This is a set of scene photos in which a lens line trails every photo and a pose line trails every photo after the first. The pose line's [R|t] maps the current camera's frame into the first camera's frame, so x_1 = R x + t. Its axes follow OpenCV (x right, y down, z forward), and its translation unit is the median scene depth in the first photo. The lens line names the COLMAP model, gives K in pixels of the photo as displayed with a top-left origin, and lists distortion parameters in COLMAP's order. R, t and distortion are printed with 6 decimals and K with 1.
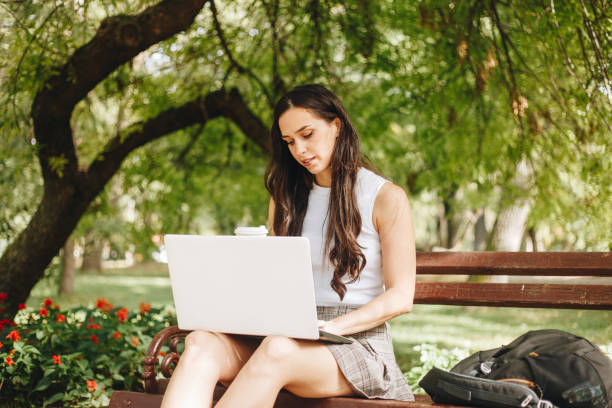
lens RADIAL K [[869.1, 0, 306.0], [0, 869.1, 204.0], [0, 0, 1]] dist [-0.102114, -0.044991]
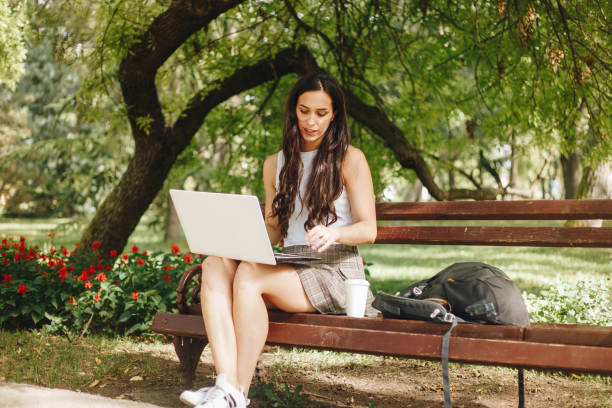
lens RADIAL K [[869.1, 0, 306.0], [0, 869.1, 204.0], [0, 0, 1]] dist [-0.102114, -0.044991]
pose [[0.992689, -0.025342, -0.118007, 0.050588], [0.033187, 0.997334, 0.064990, -0.009649], [0.116046, -0.068431, 0.990884, -0.088275]]
